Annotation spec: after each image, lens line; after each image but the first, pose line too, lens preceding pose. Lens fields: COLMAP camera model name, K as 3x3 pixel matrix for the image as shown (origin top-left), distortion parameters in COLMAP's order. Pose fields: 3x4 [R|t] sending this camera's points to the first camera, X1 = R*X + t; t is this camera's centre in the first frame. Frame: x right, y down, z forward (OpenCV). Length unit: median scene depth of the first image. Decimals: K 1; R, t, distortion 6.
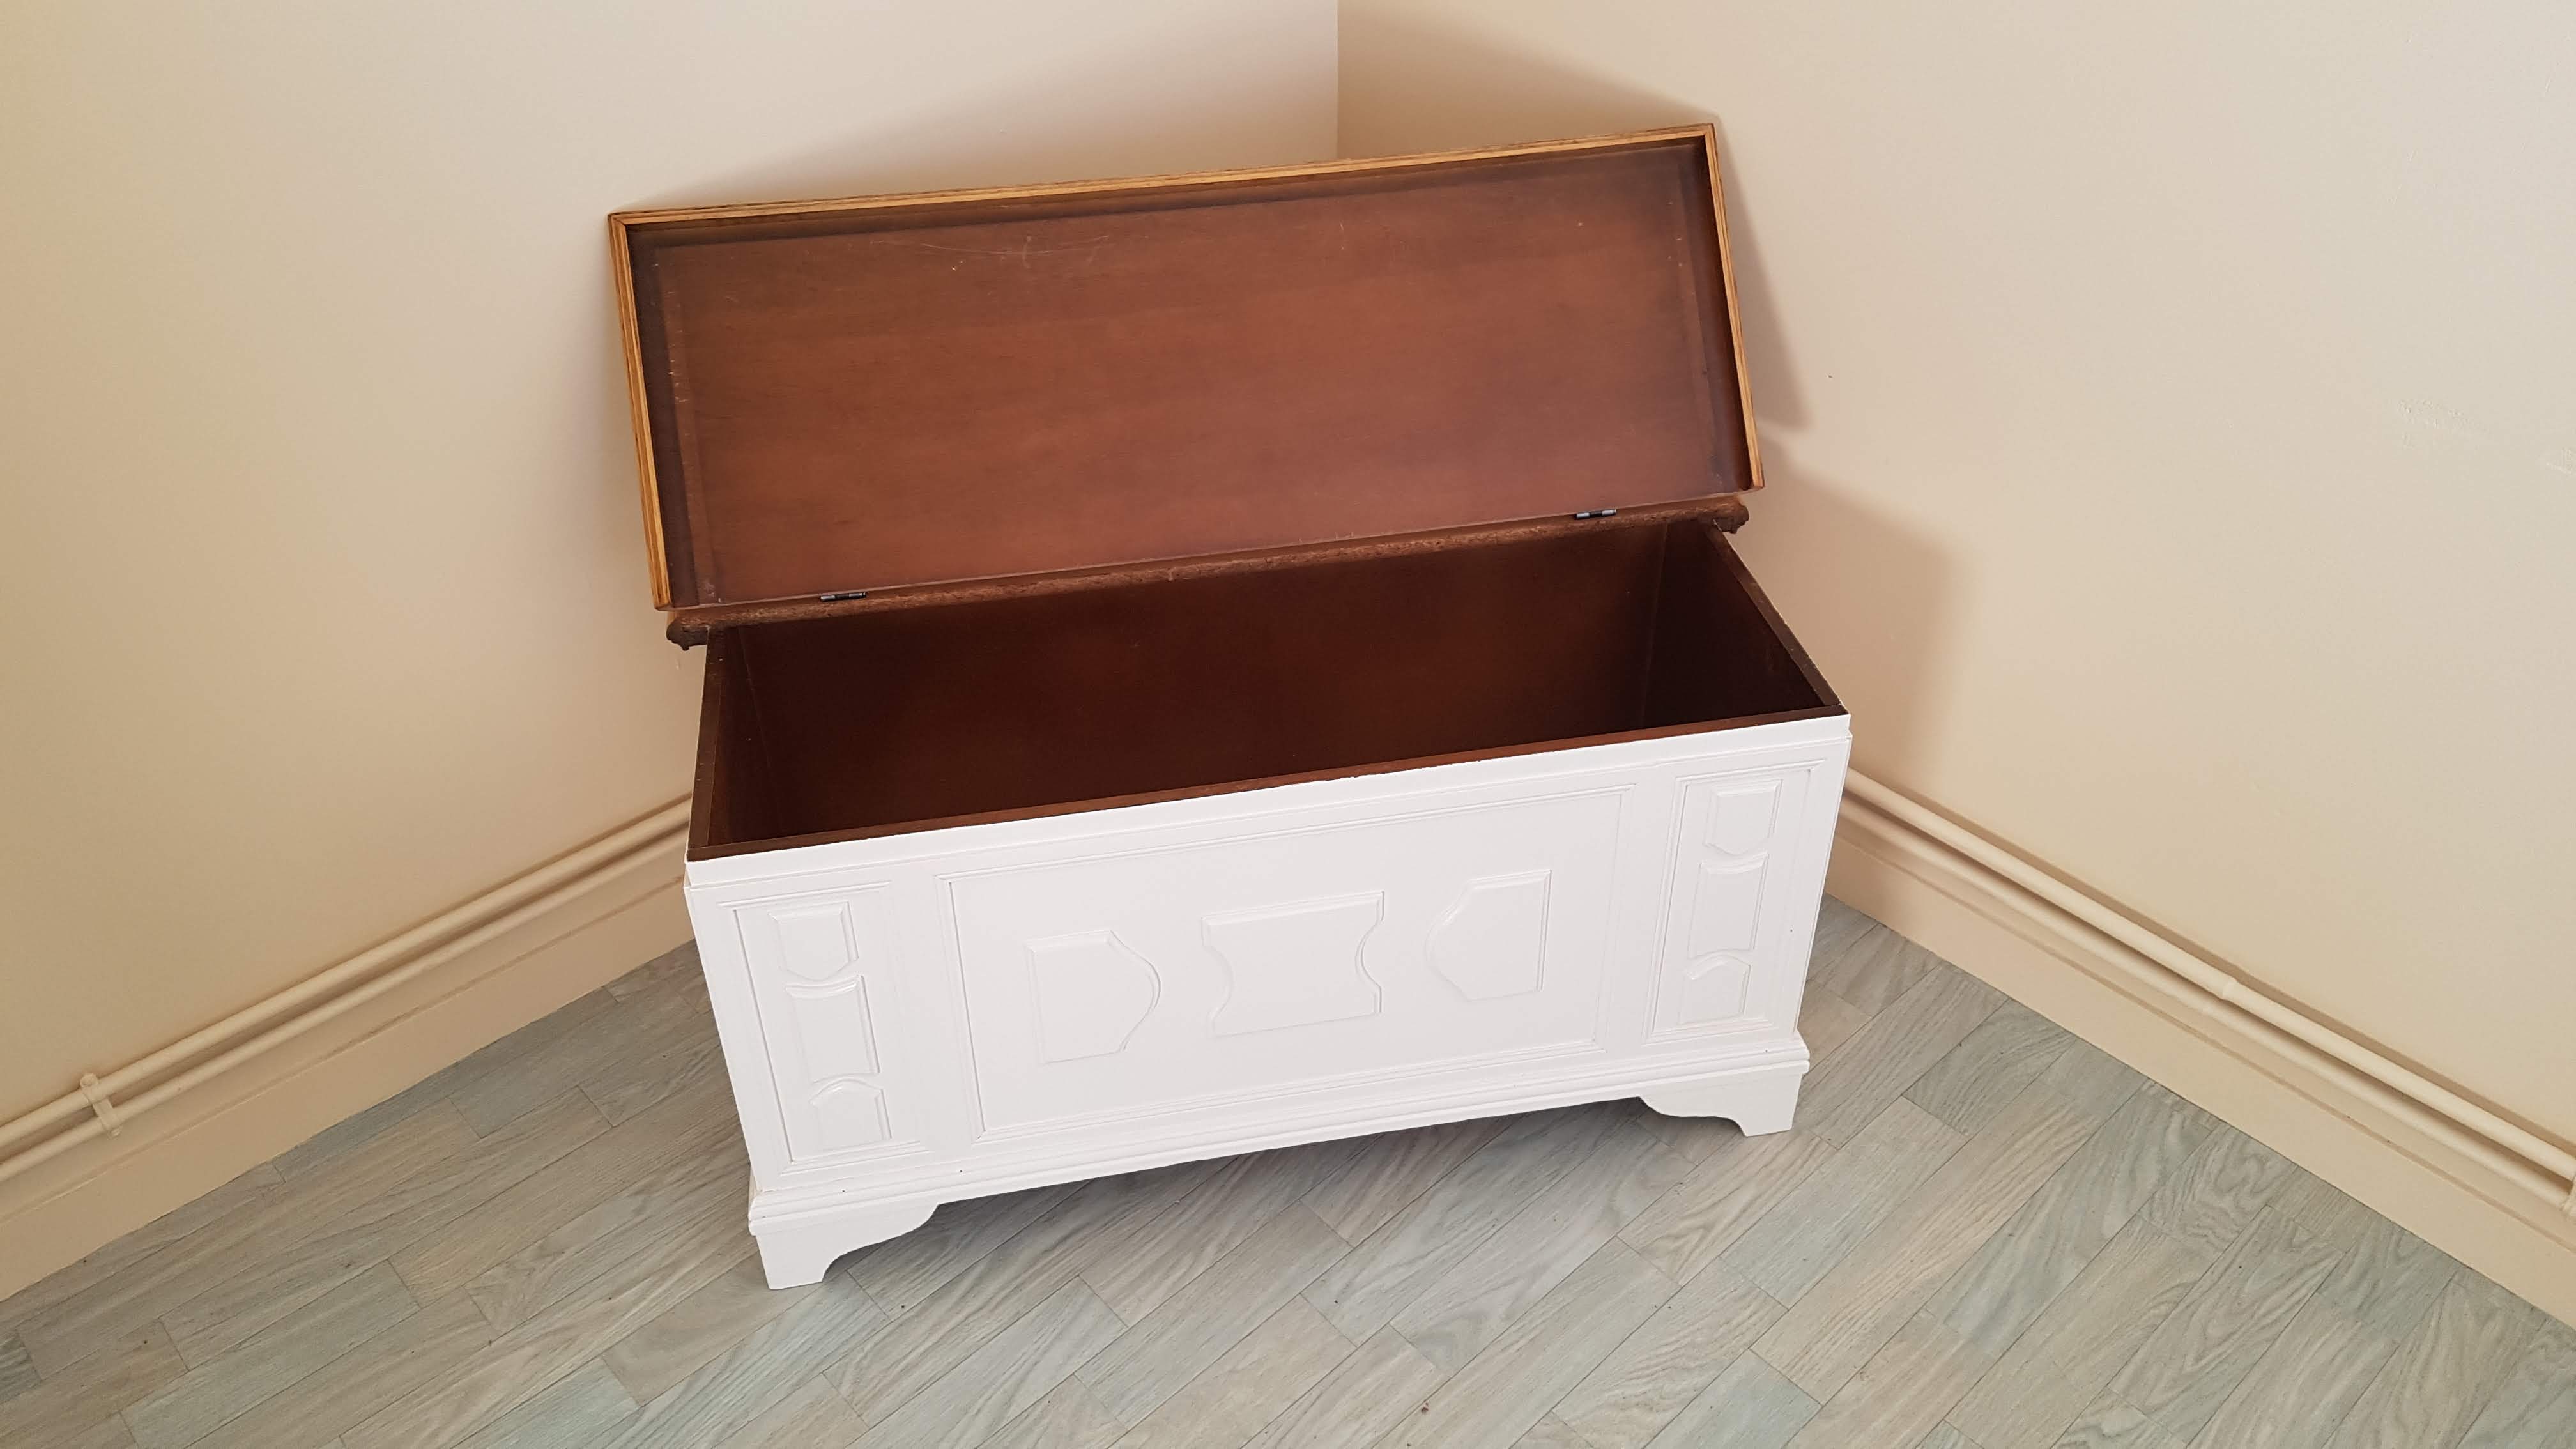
lens RADIAL K [[2006.1, 0, 1285.4], [0, 2006.1, 661.5], [0, 0, 1]] dist [0.039682, -0.093770]
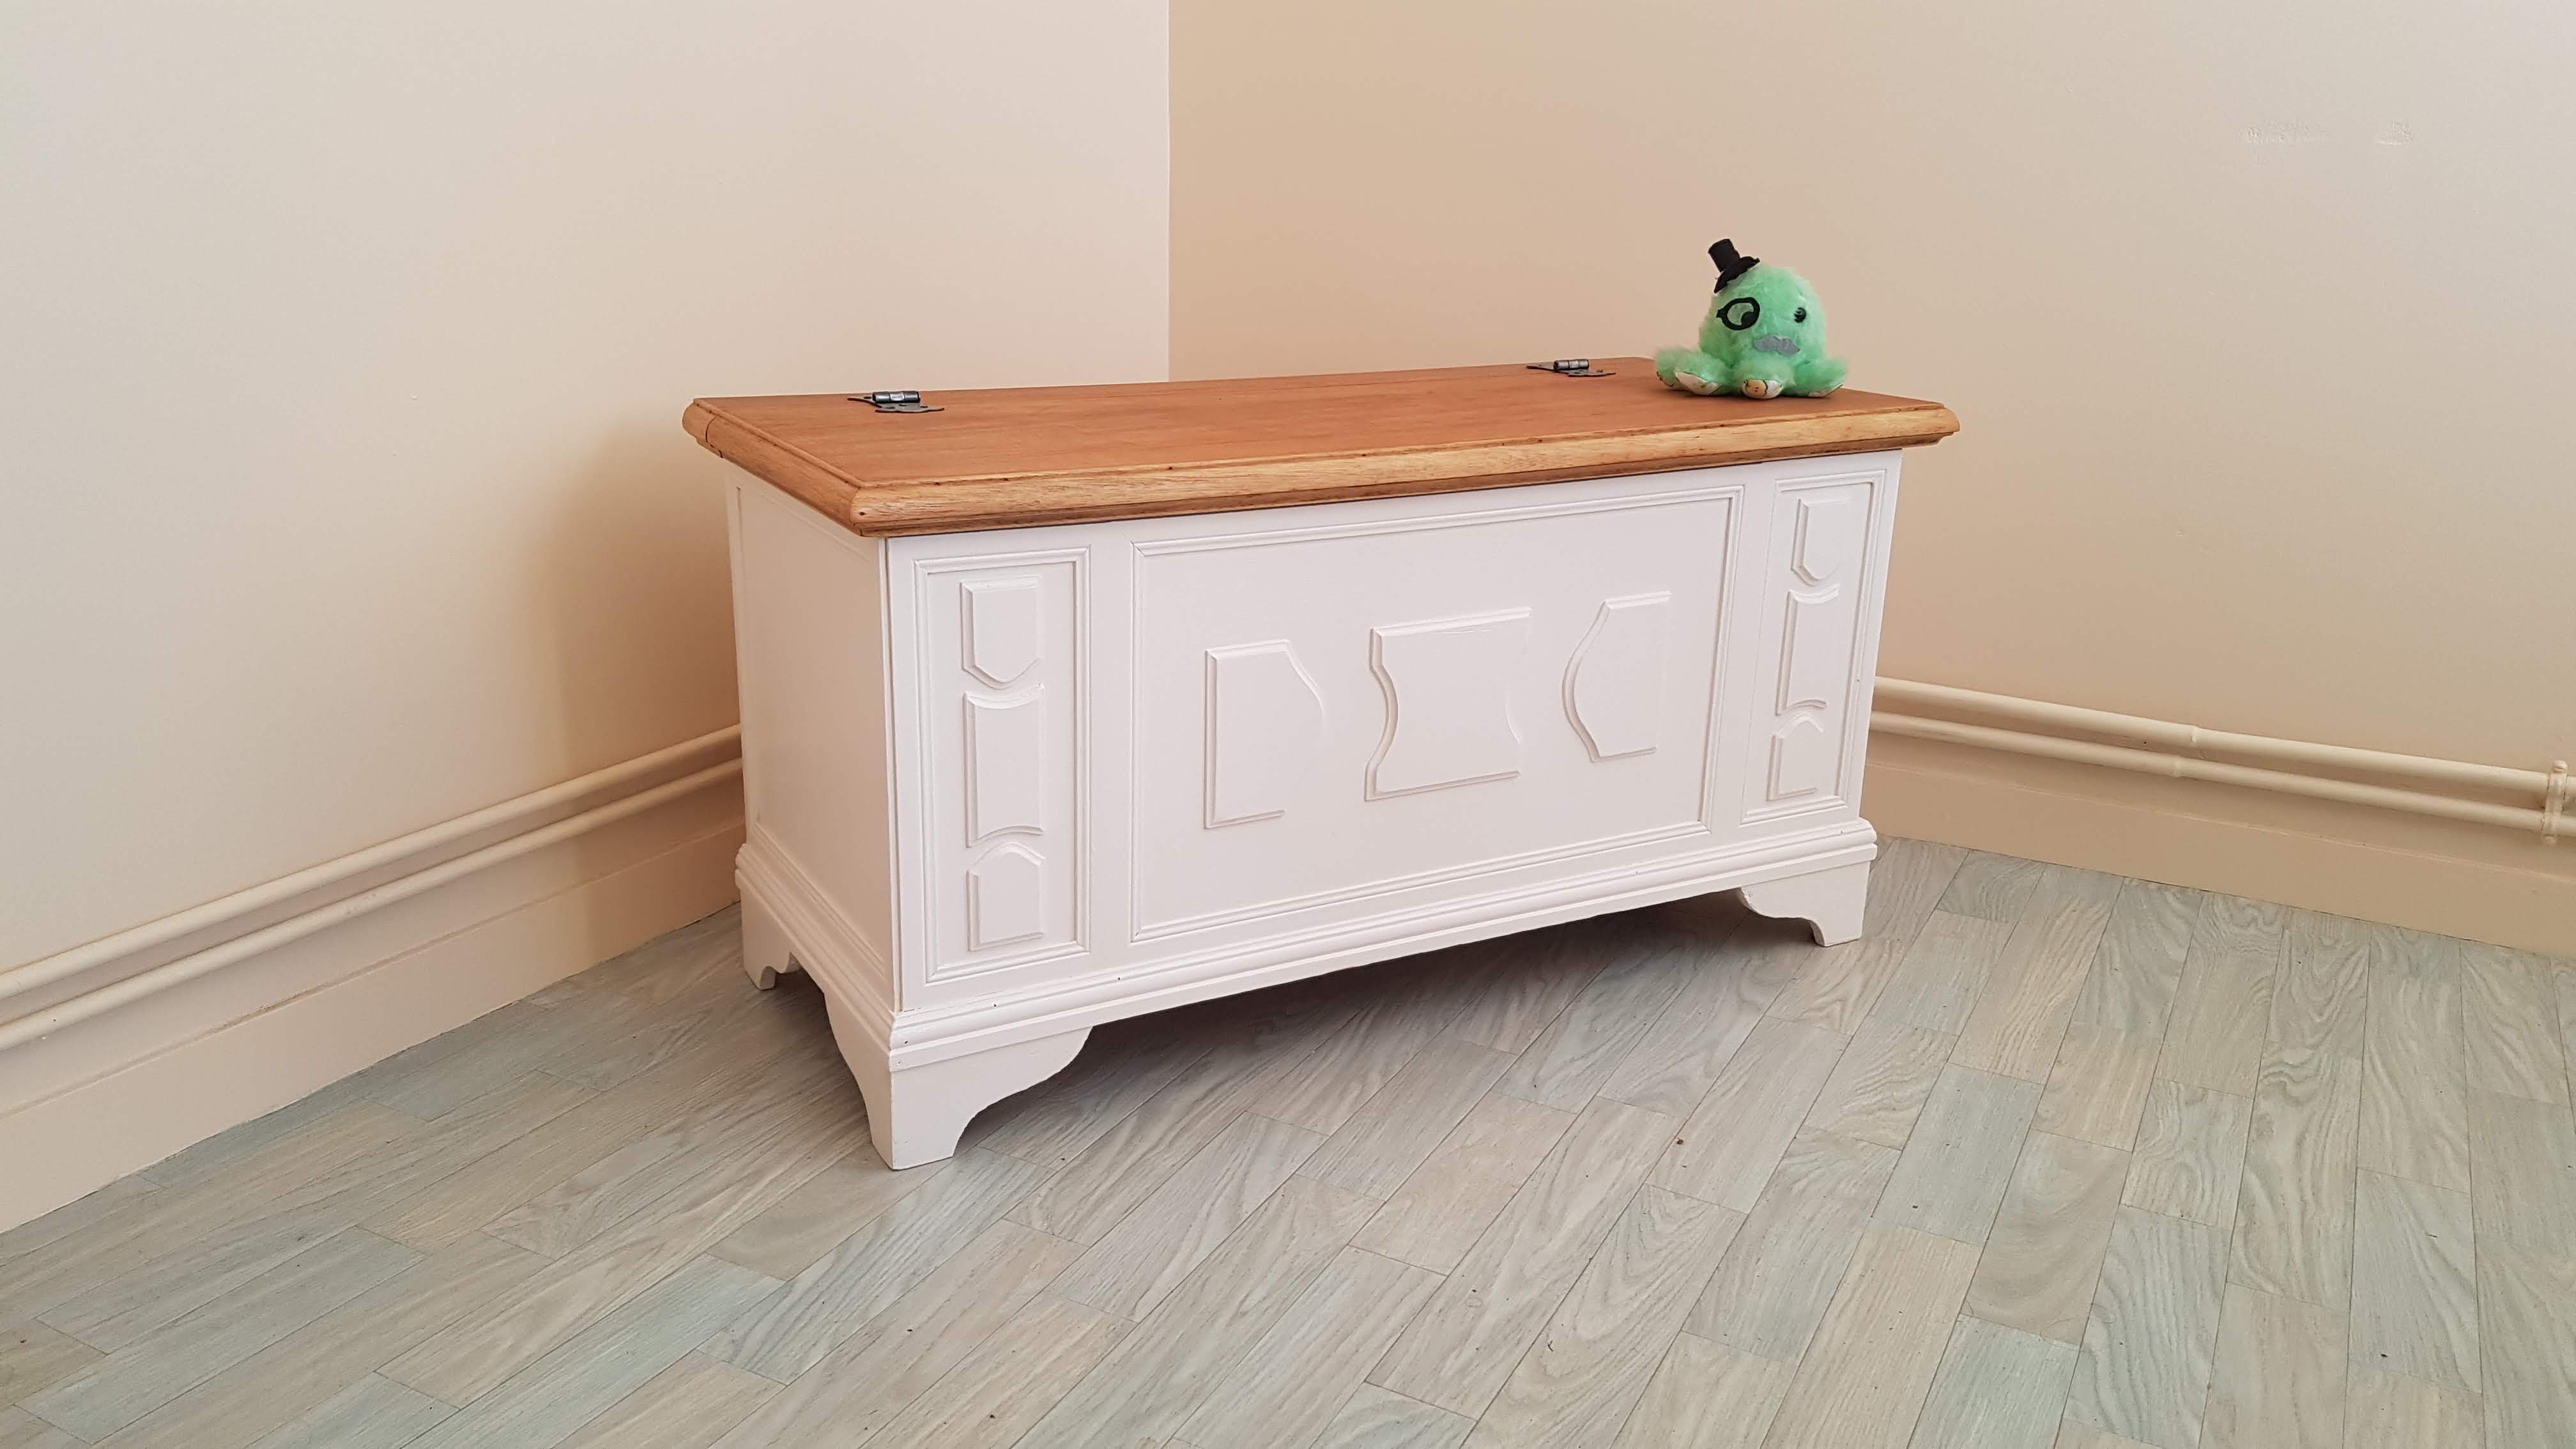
lens RADIAL K [[2006.1, 0, 1268.1], [0, 2006.1, 722.3], [0, 0, 1]] dist [0.039682, -0.093770]
pose [[0.944998, -0.065430, 0.320464, -0.362027], [0.164339, 0.942114, -0.292255, 0.405179], [-0.282791, 0.328845, 0.901049, 0.170368]]
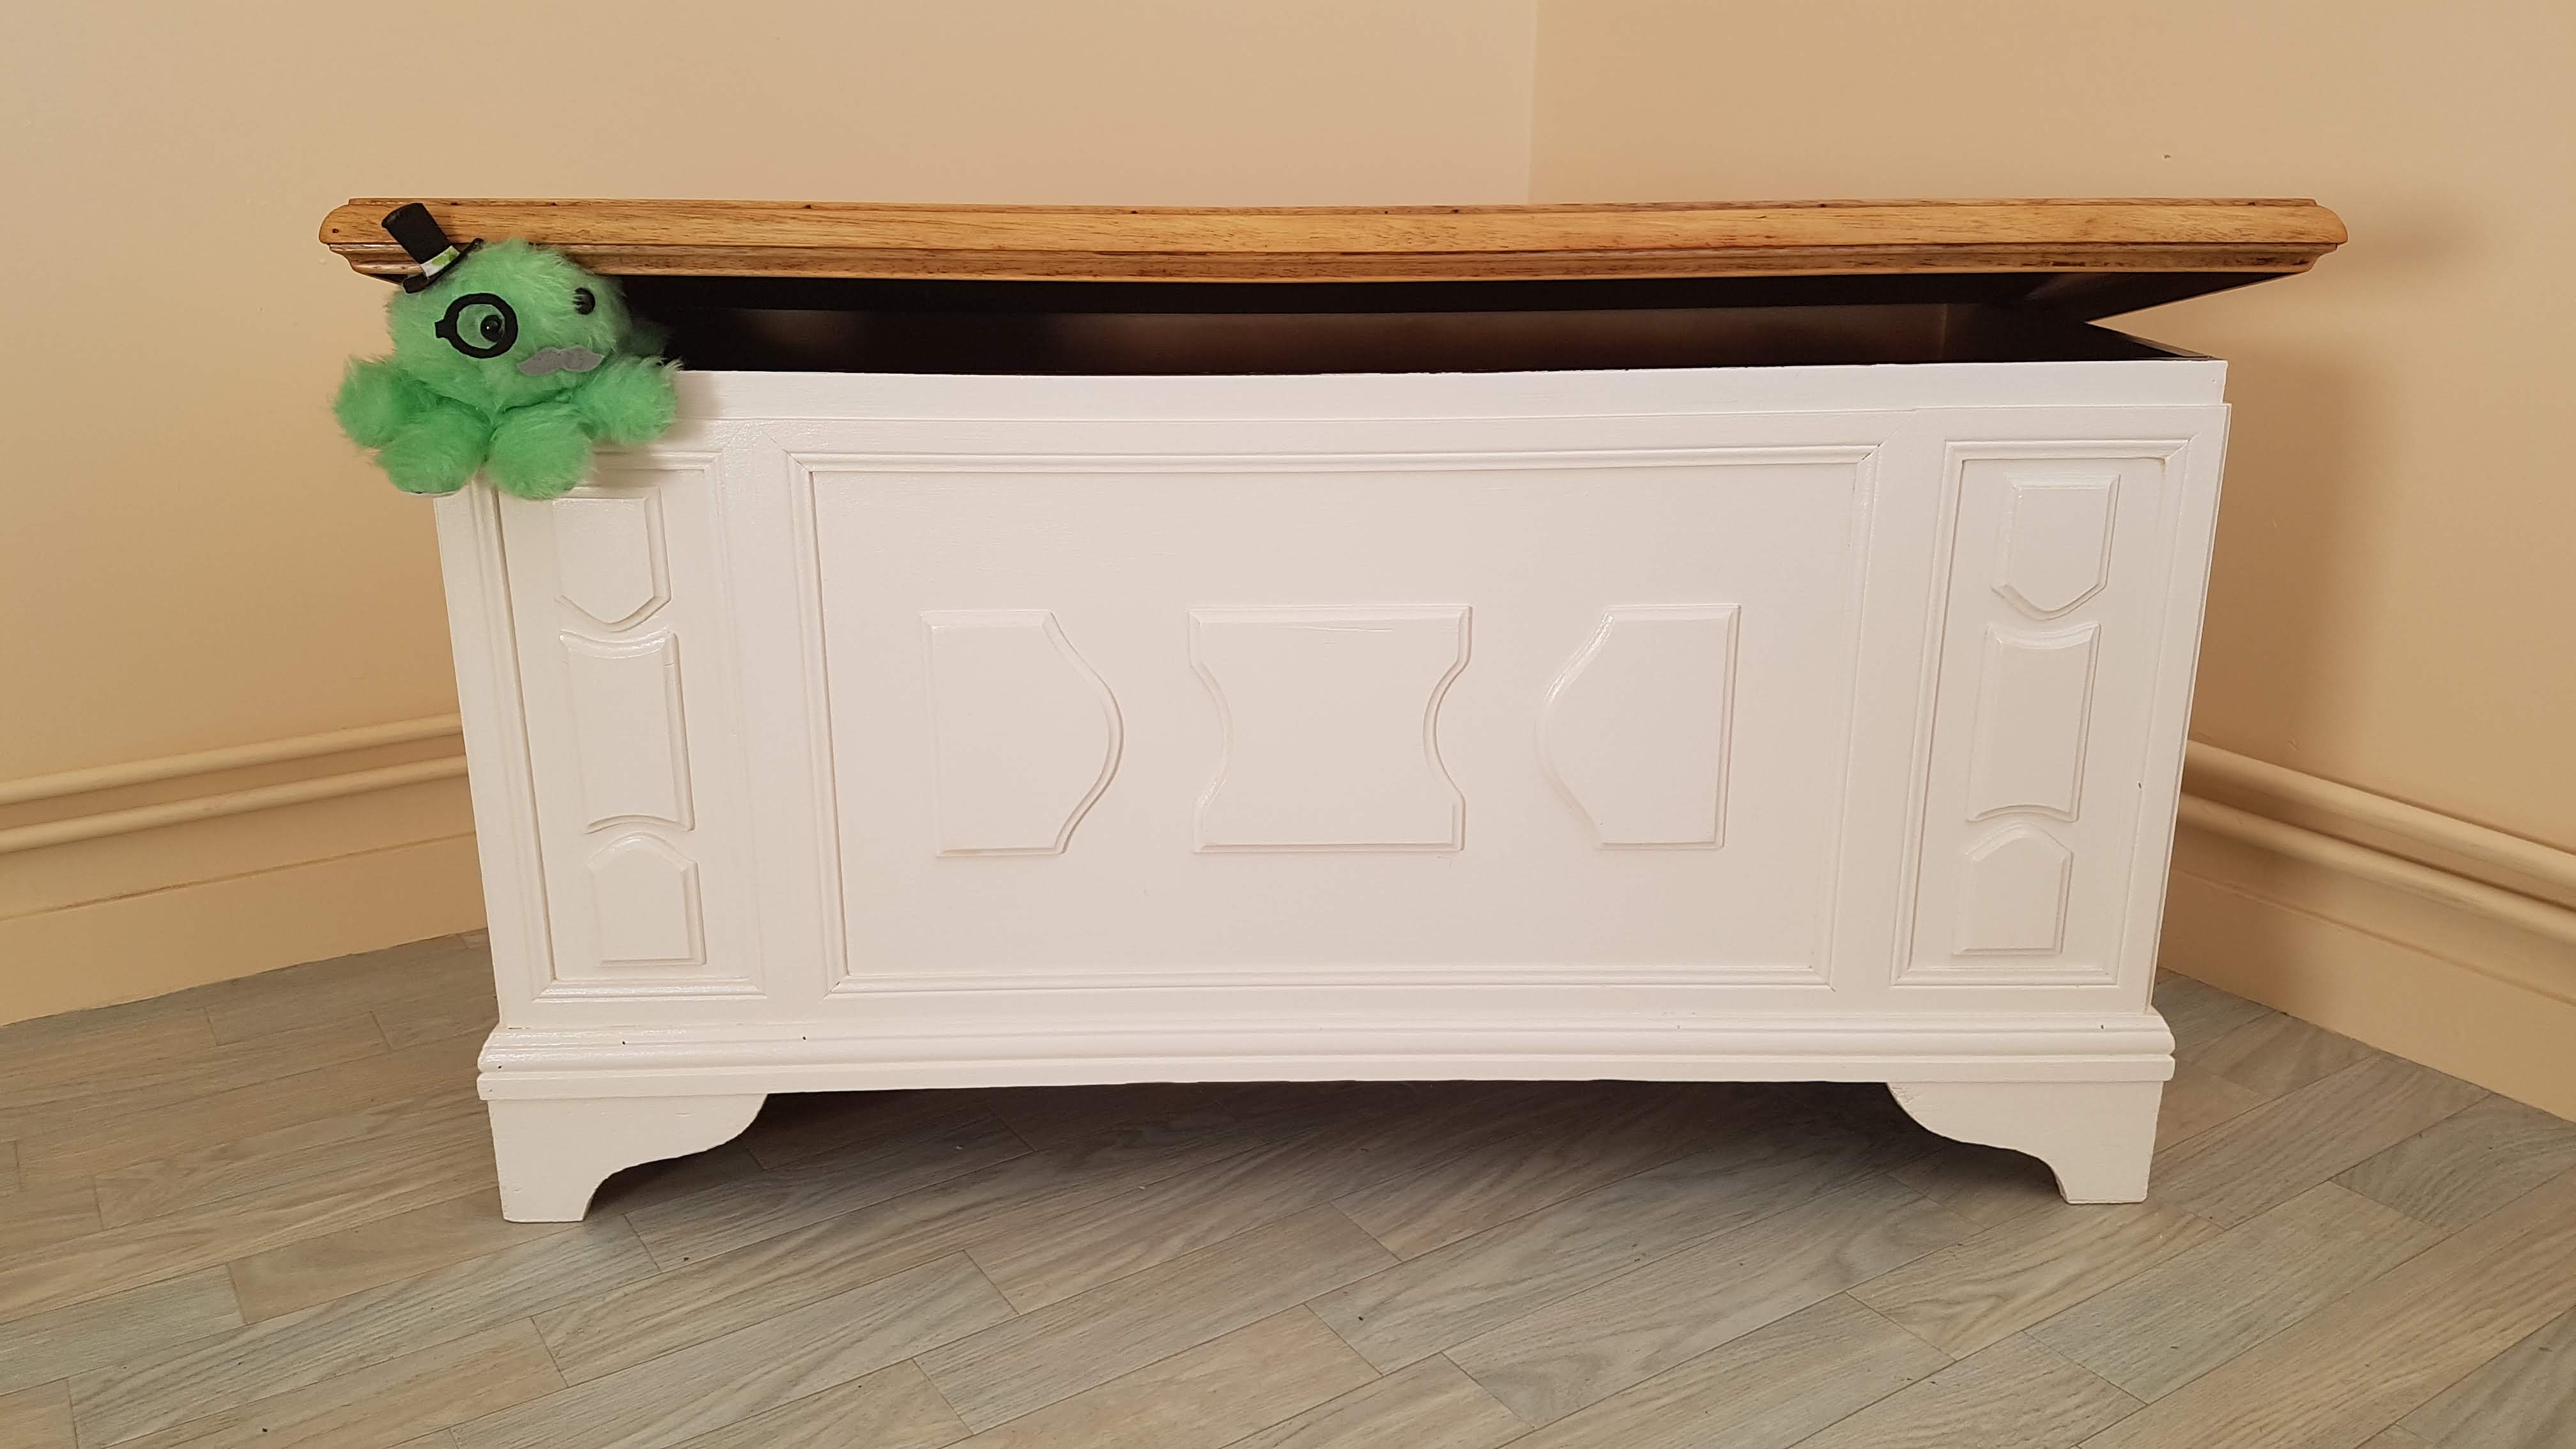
lens RADIAL K [[2006.1, 0, 1261.5], [0, 2006.1, 720.5], [0, 0, 1]] dist [0.039682, -0.093770]
pose [[0.985702, 0.056311, -0.158808, 0.081526], [-0.102758, 0.947843, -0.301719, 0.332092], [0.133535, 0.313724, 0.940077, 0.369319]]
